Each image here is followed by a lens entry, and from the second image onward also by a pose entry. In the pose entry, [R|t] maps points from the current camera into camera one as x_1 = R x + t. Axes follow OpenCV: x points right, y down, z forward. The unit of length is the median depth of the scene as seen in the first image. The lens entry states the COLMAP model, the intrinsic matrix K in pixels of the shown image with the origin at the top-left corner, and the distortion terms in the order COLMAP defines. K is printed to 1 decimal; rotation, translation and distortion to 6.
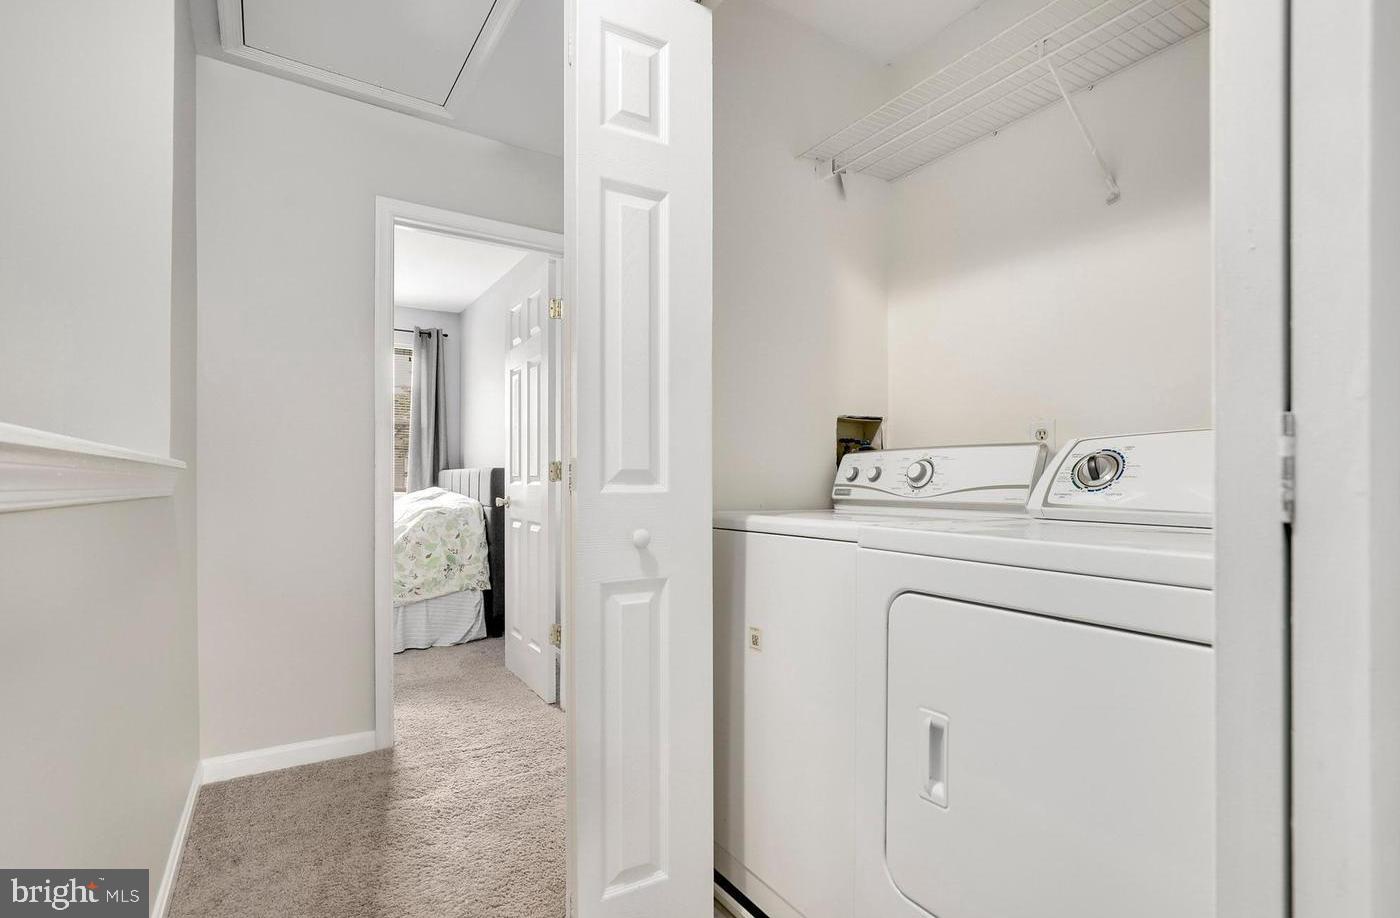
lens RADIAL K [[680.3, 0, 699.5], [0, 680.3, 481.7], [0, 0, 1]] dist [-0.000121, -0.000029]
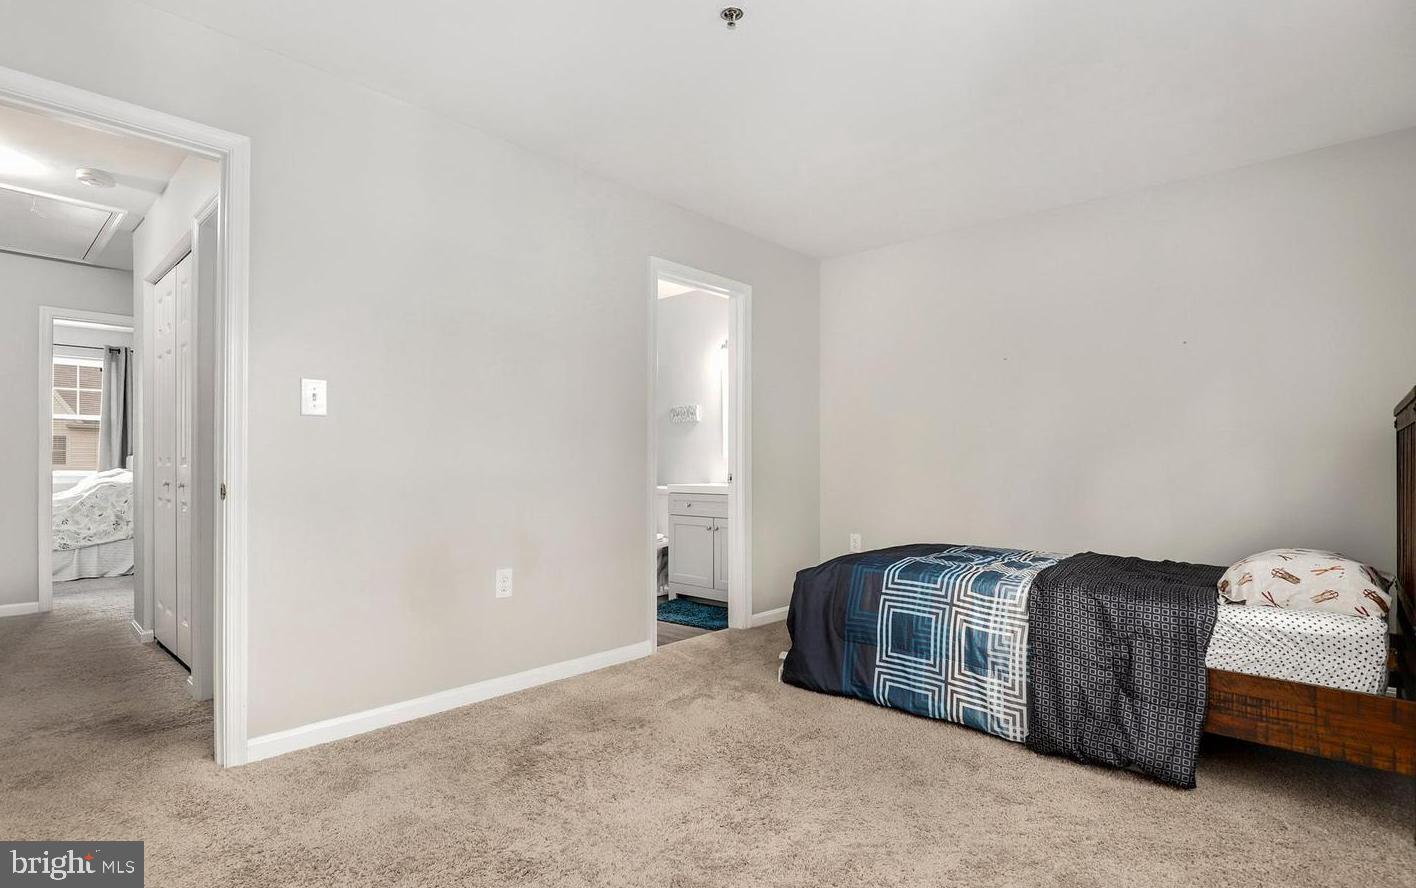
lens RADIAL K [[702.9, 0, 703.7], [0, 702.9, 462.1], [0, 0, 1]] dist [-0.002966, -0.000548]
pose [[0.970544, -0.000393, 0.240922, 0.491806], [0.000286, 1.000000, 0.000481, -0.005435], [-0.240923, -0.000398, 0.970544, -0.767734]]
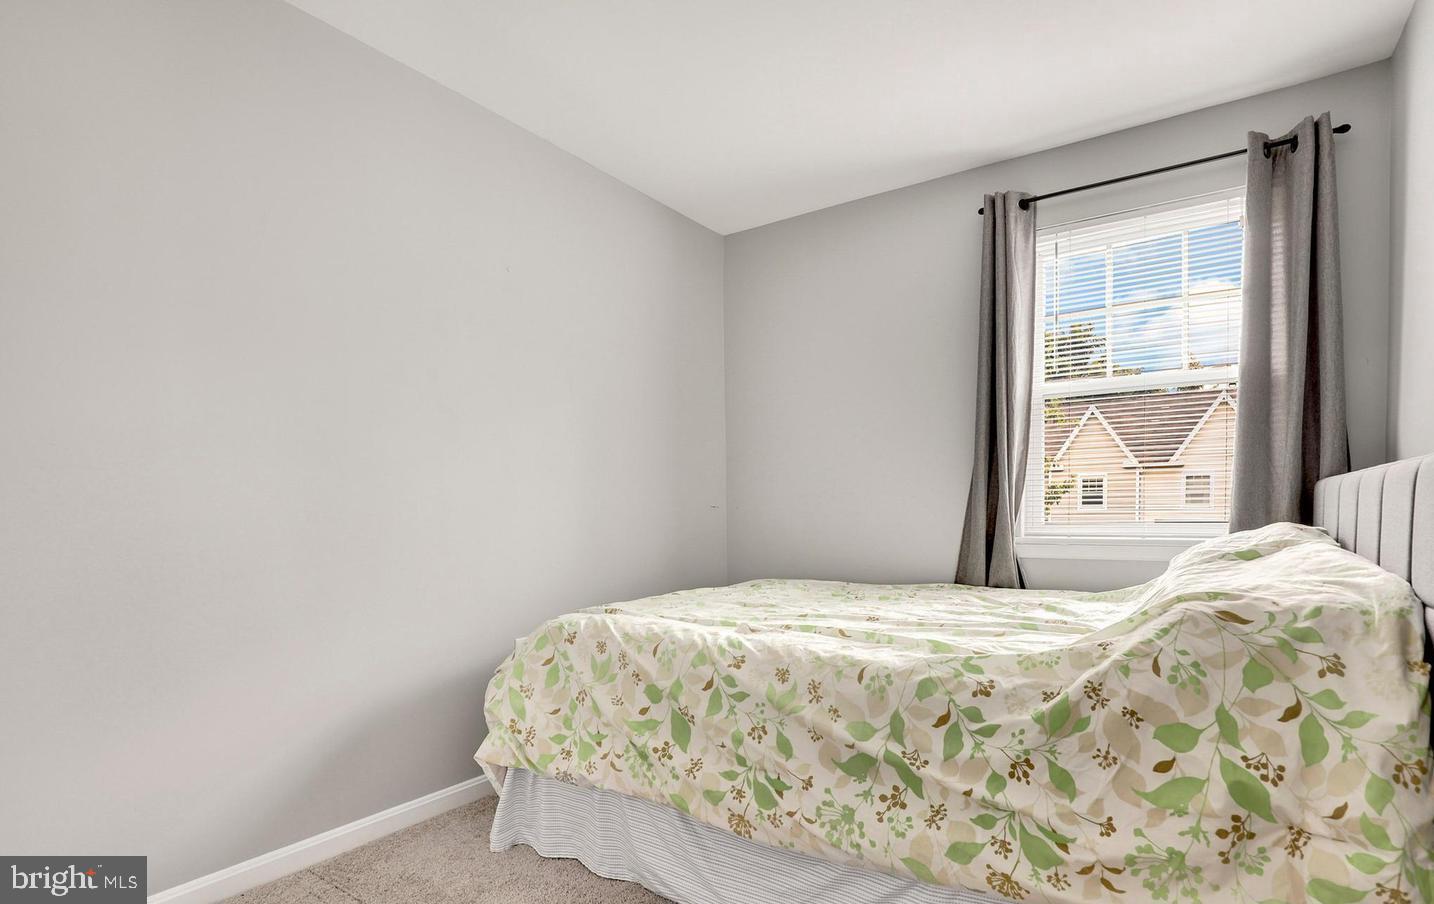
lens RADIAL K [[712.7, 0, 715.3], [0, 712.7, 528.6], [0, 0, 1]] dist [-0.051640, 0.016063]
pose [[0.384562, 0.023705, -0.922795, -0.195873], [0.012252, 0.999451, 0.030780, -0.003952], [0.923018, -0.023143, 0.384061, 0.698481]]
